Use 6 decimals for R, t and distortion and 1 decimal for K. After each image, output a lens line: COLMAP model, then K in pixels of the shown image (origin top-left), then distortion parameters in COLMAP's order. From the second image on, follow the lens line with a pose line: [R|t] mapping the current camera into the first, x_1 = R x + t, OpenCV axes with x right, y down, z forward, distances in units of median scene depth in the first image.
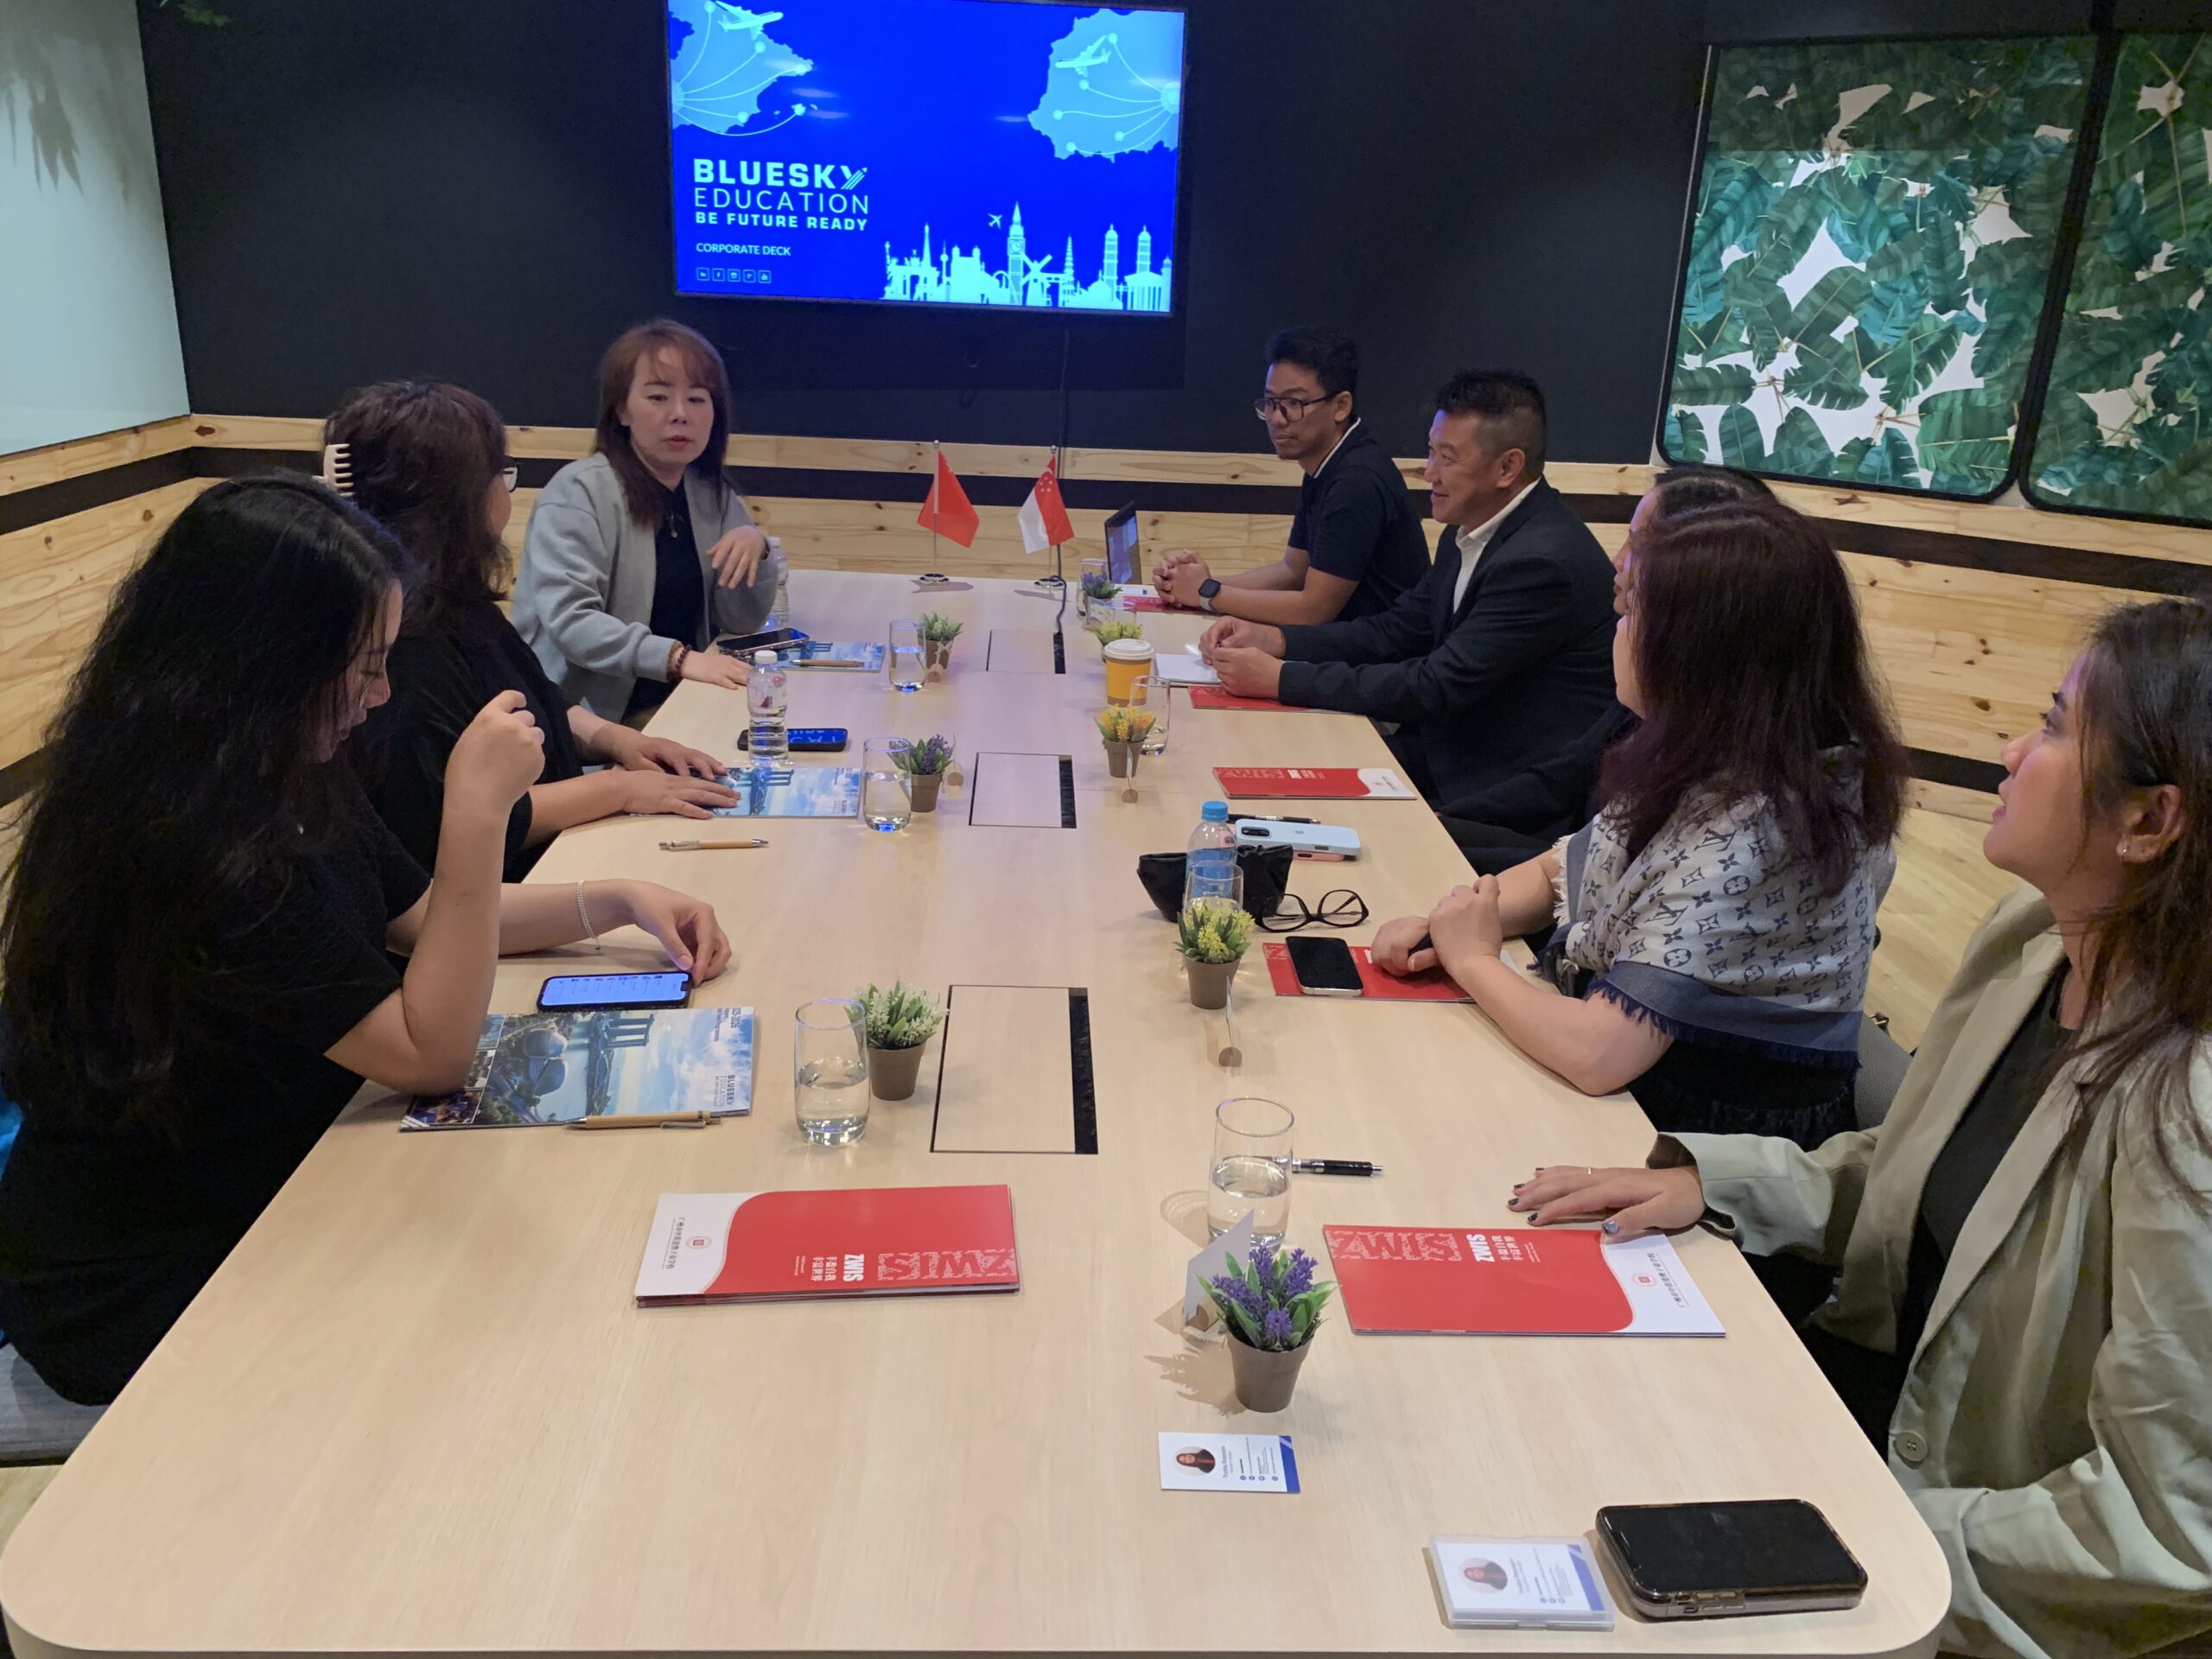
lens RADIAL K [[1733.1, 0, 1114.4], [0, 1733.1, 823.7], [0, 0, 1]] dist [0.032820, -0.022705]
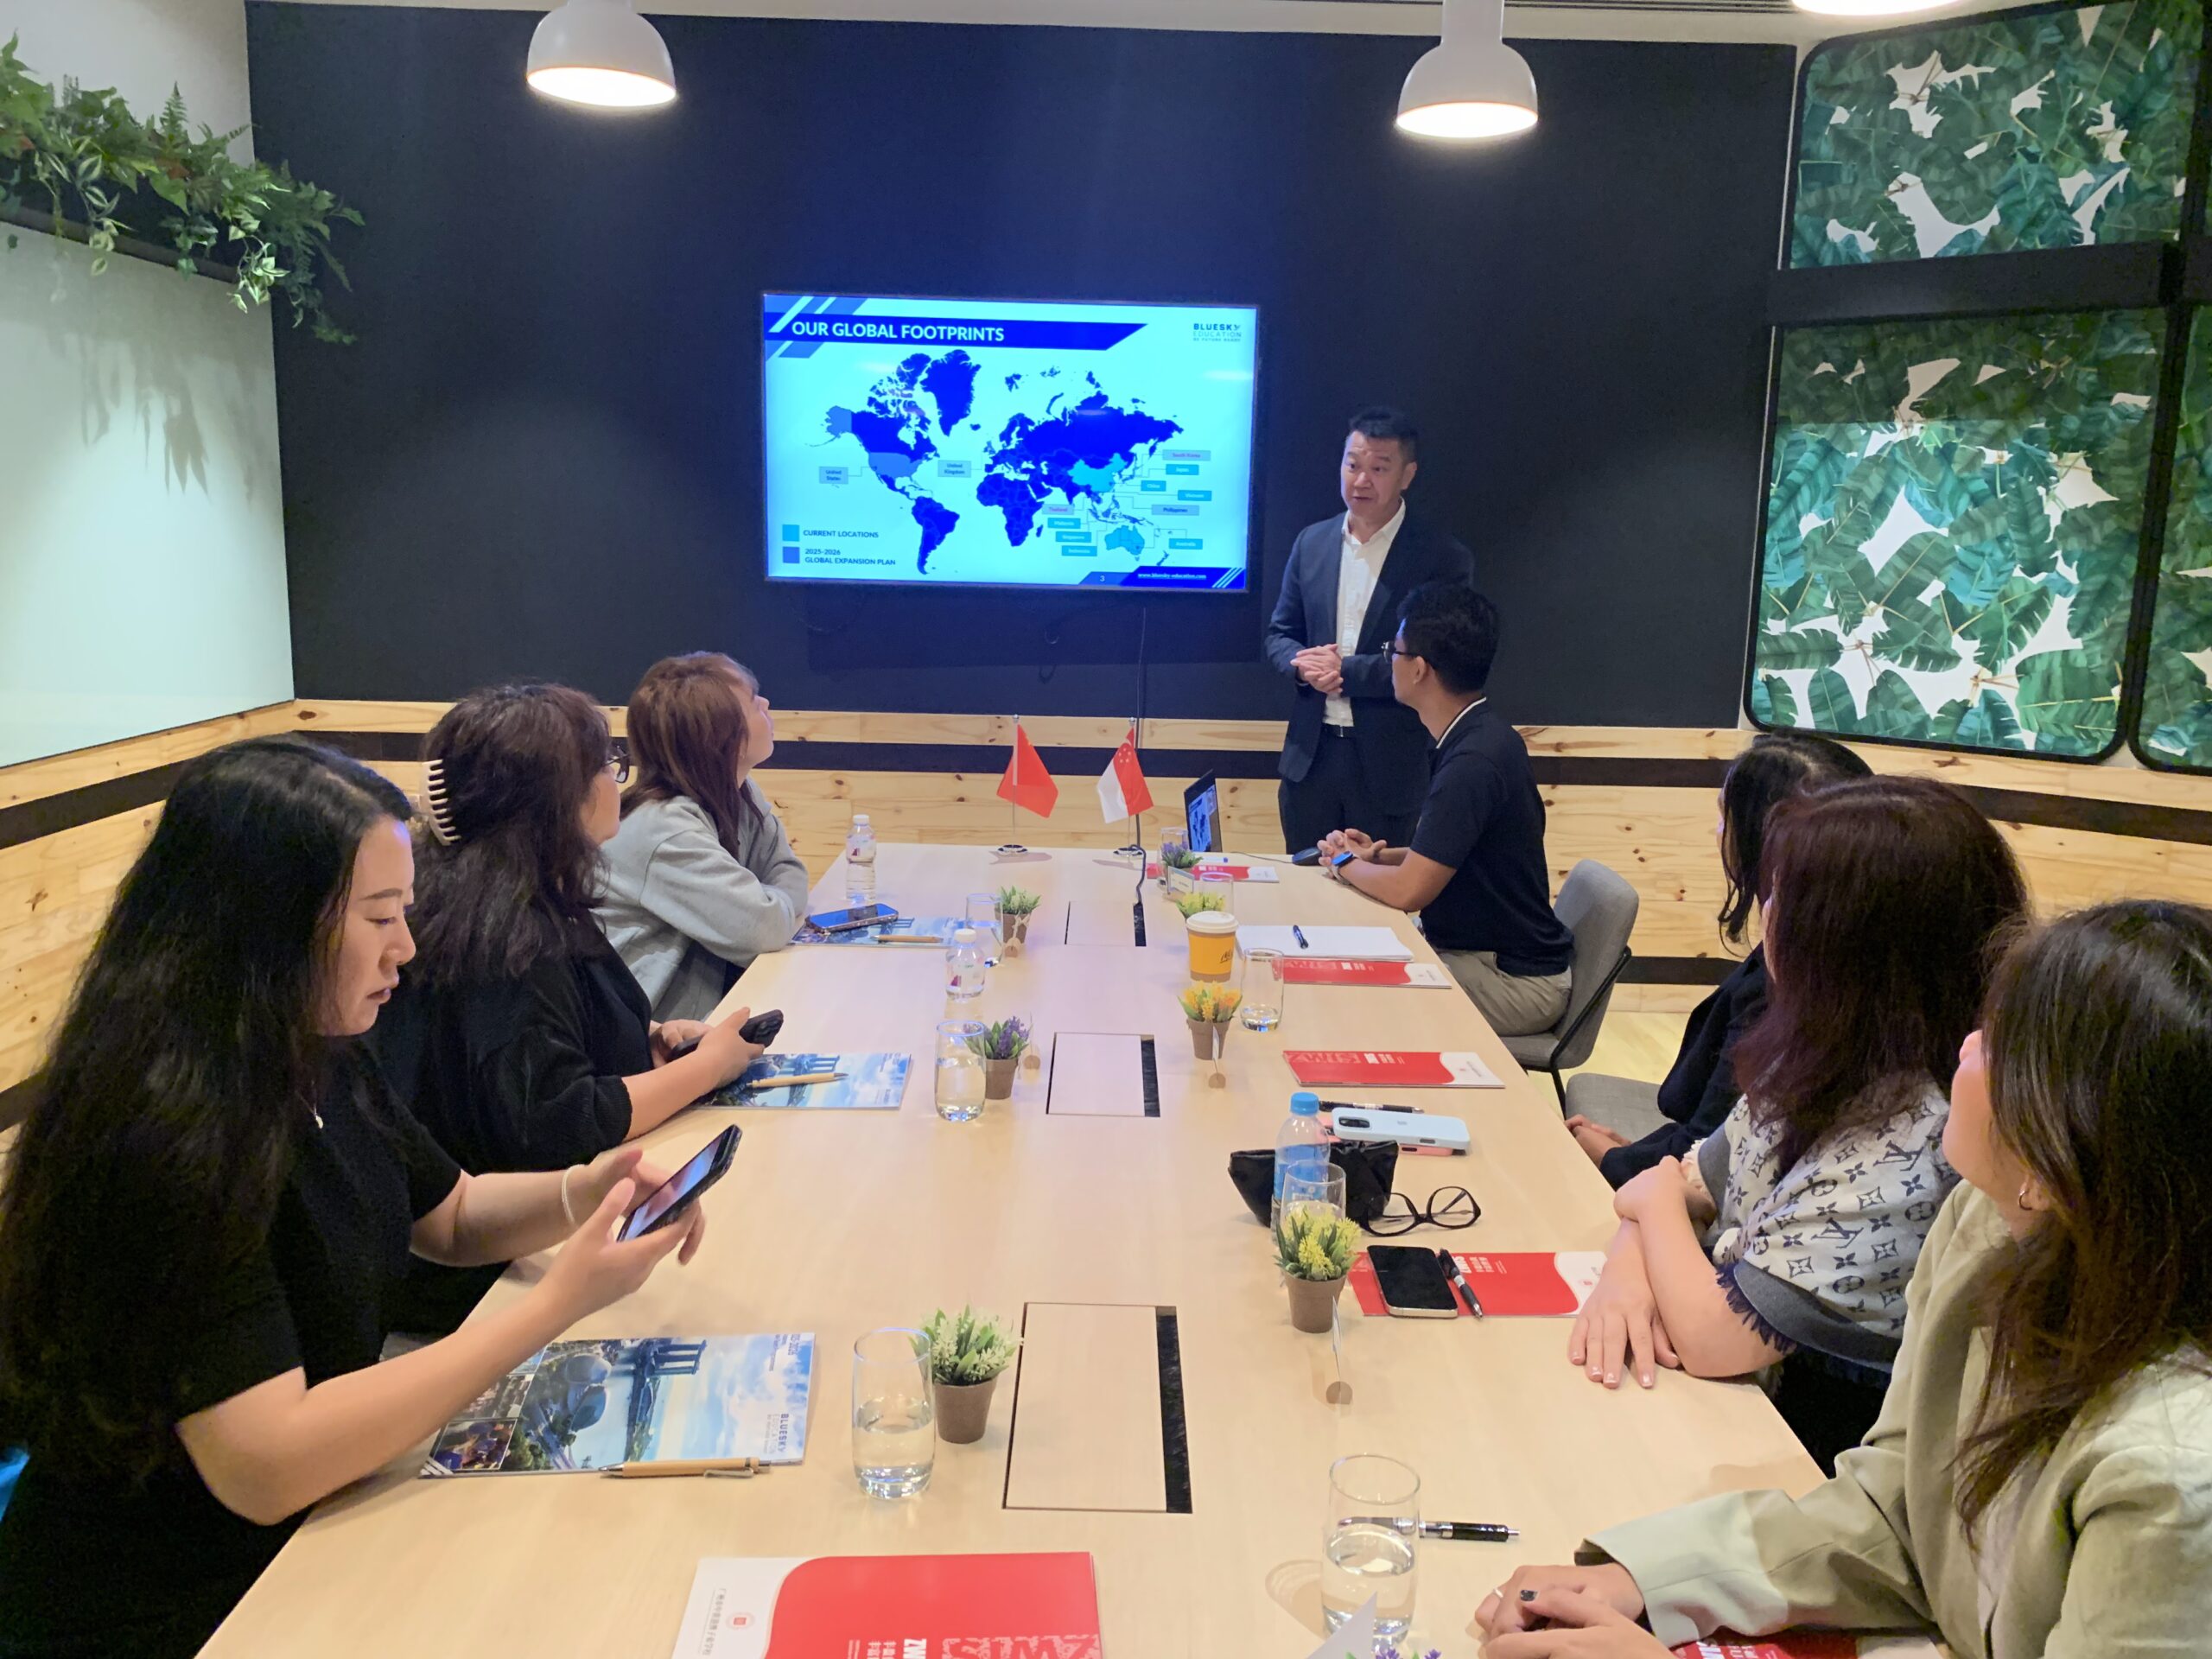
lens RADIAL K [[1733.1, 0, 1109.0], [0, 1733.1, 810.8], [0, 0, 1]] dist [0.032820, -0.022705]
pose [[0.998832, -0.010395, -0.047189, -0.002242], [0.002827, 0.987486, -0.157680, -0.007306], [0.048238, 0.157363, 0.986362, 0.023535]]
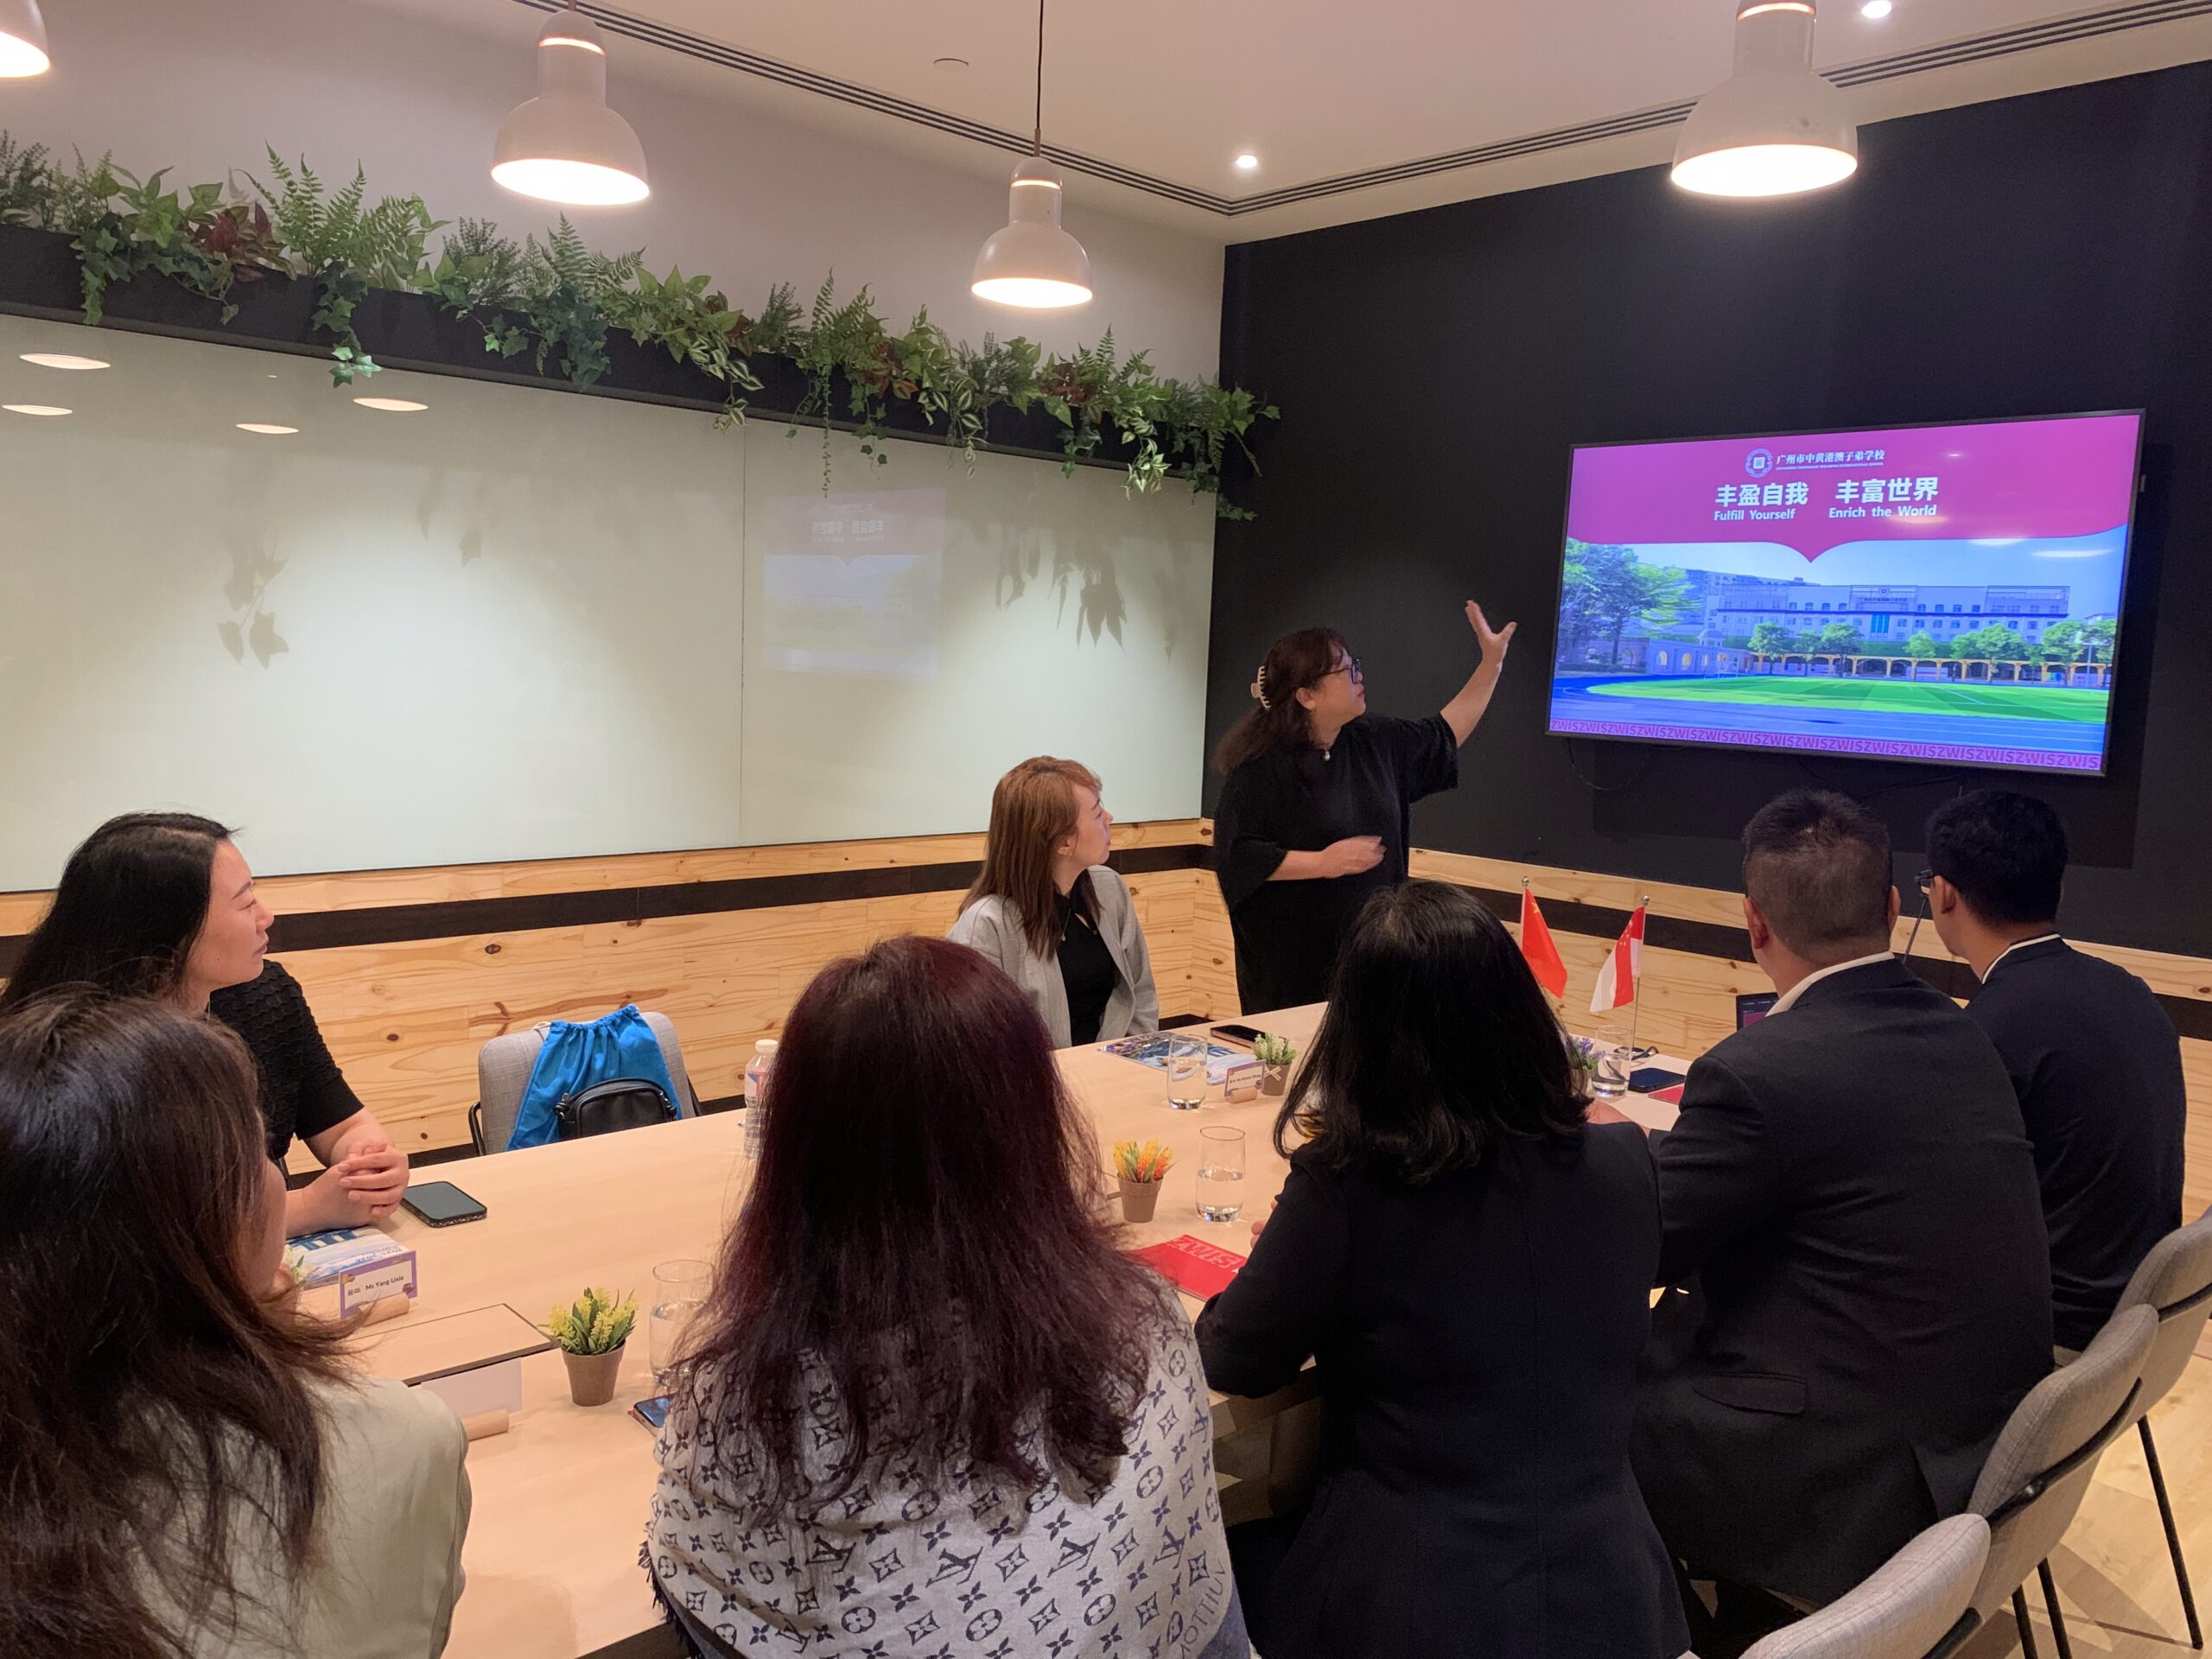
lens RADIAL K [[1733.1, 0, 1087.9], [0, 1733.1, 859.1], [0, 0, 1]] dist [0.032820, -0.022705]
pose [[0.656804, 0.074110, -0.750411, 0.387473], [-0.251182, 0.959827, -0.125057, -0.042198], [0.710997, 0.270628, 0.649034, 0.191296]]
